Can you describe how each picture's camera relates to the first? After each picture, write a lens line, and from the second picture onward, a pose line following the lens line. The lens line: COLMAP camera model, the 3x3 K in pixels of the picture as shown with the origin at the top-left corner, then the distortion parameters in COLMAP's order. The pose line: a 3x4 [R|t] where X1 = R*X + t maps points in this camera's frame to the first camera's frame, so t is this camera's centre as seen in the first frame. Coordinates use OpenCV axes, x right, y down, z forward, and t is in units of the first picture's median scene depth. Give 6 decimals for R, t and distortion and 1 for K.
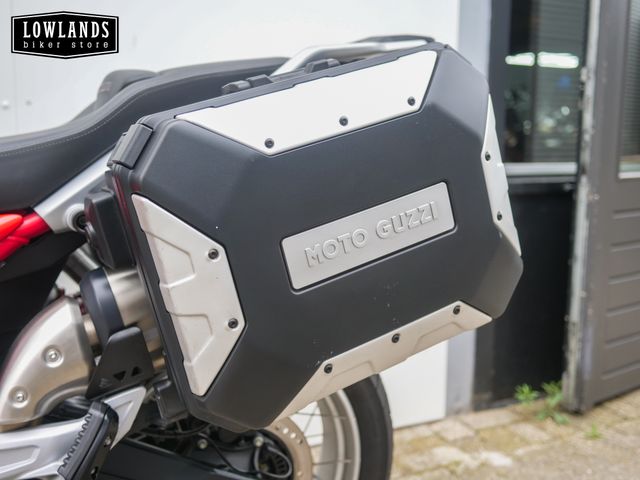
lens RADIAL K [[742.6, 0, 320.0], [0, 742.6, 240.0], [0, 0, 1]] dist [0.017146, 0.022049]
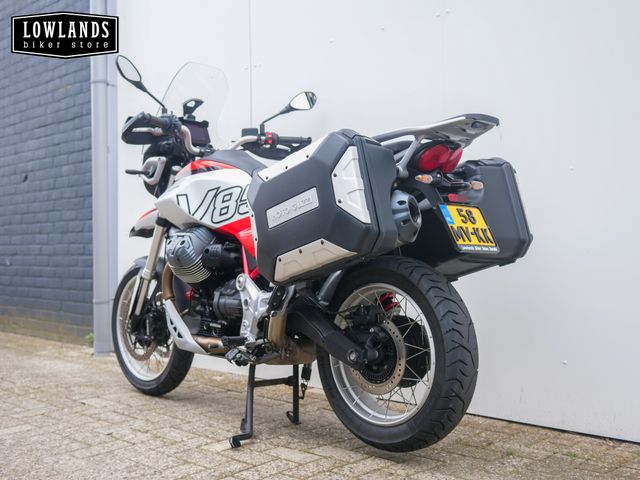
lens RADIAL K [[732.3, 0, 320.0], [0, 732.3, 240.0], [0, 0, 1]] dist [-0.023653, 0.037745]
pose [[0.296141, -0.030078, -0.954670, 2.243627], [-0.127215, 0.989357, -0.070634, 0.237273], [0.946634, 0.142366, 0.289163, 0.324948]]
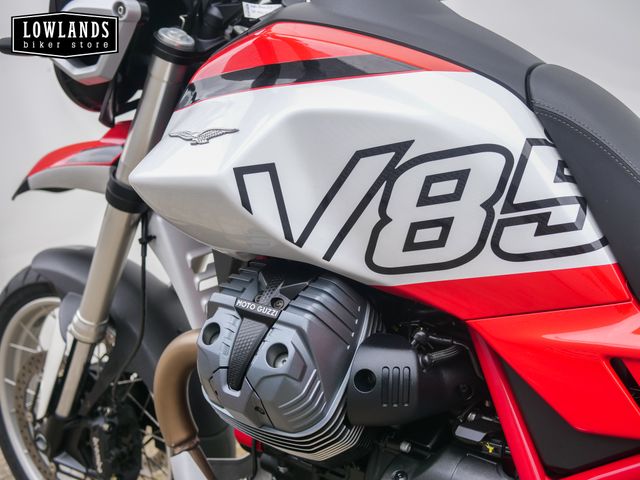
lens RADIAL K [[732.3, 0, 320.0], [0, 732.3, 240.0], [0, 0, 1]] dist [-0.023653, 0.037745]
pose [[0.475391, 0.204783, -0.855609, -0.164742], [-0.122106, 0.978478, 0.166347, -0.169050], [0.871260, 0.025395, 0.490165, 0.302258]]
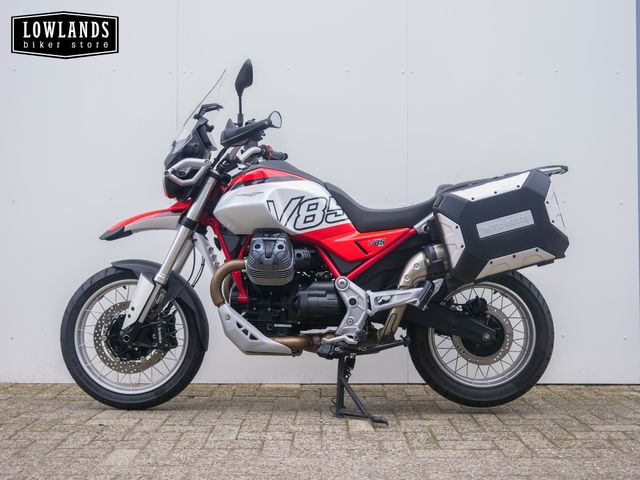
lens RADIAL K [[732.3, 0, 320.0], [0, 732.3, 240.0], [0, 0, 1]] dist [-0.023653, 0.037745]
pose [[0.881278, -0.024938, -0.471940, 0.806814], [-0.059218, 0.984909, -0.162626, 0.589240], [0.468873, 0.171266, 0.866502, -2.058920]]
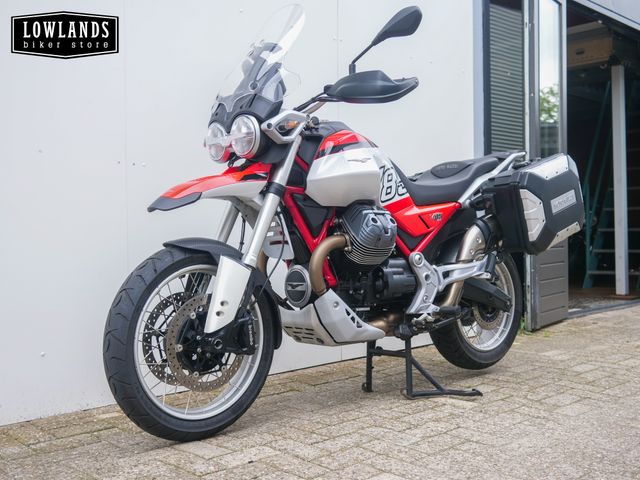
lens RADIAL K [[732.3, 0, 320.0], [0, 732.3, 240.0], [0, 0, 1]] dist [-0.023653, 0.037745]
pose [[0.961785, -0.025685, 0.272598, -1.946206], [0.061620, 0.990355, -0.124094, 0.520287], [-0.266781, 0.136150, 0.954092, -2.016357]]
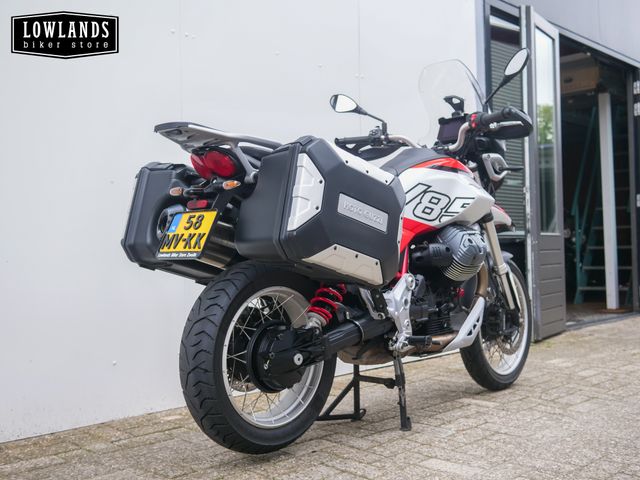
lens RADIAL K [[732.3, 0, 320.0], [0, 732.3, 240.0], [0, 0, 1]] dist [-0.023653, 0.037745]
pose [[0.955067, -0.026281, 0.295221, -2.296618], [0.073605, 0.985888, -0.150354, 0.558113], [-0.287104, 0.165328, 0.943524, -2.307674]]
